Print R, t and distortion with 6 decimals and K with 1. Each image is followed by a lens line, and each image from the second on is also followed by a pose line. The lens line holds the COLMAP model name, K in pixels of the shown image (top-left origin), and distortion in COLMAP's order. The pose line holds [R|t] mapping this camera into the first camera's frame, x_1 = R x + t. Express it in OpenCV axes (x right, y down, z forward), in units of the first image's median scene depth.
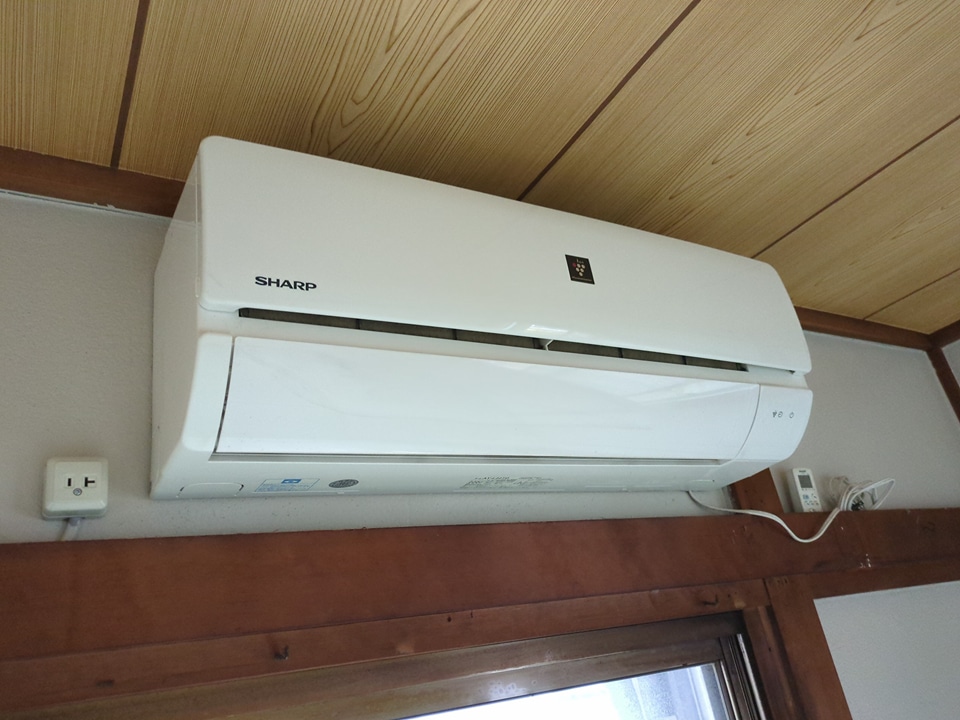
lens RADIAL K [[709.8, 0, 483.0], [0, 709.8, 367.1], [0, 0, 1]] dist [0.065981, -0.068274]
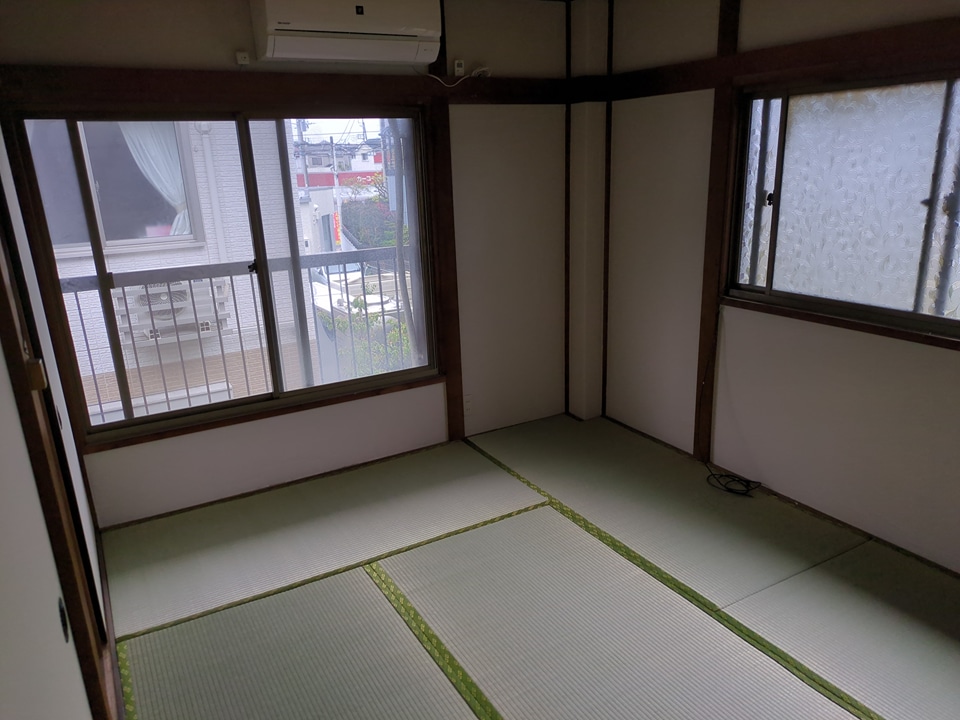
lens RADIAL K [[709.8, 0, 483.0], [0, 709.8, 367.1], [0, 0, 1]] dist [0.065981, -0.068274]
pose [[0.992843, 0.115307, 0.031109, 0.894701], [-0.107608, 0.750692, 0.651830, -1.287510], [0.051807, -0.650512, 0.757727, -3.141065]]
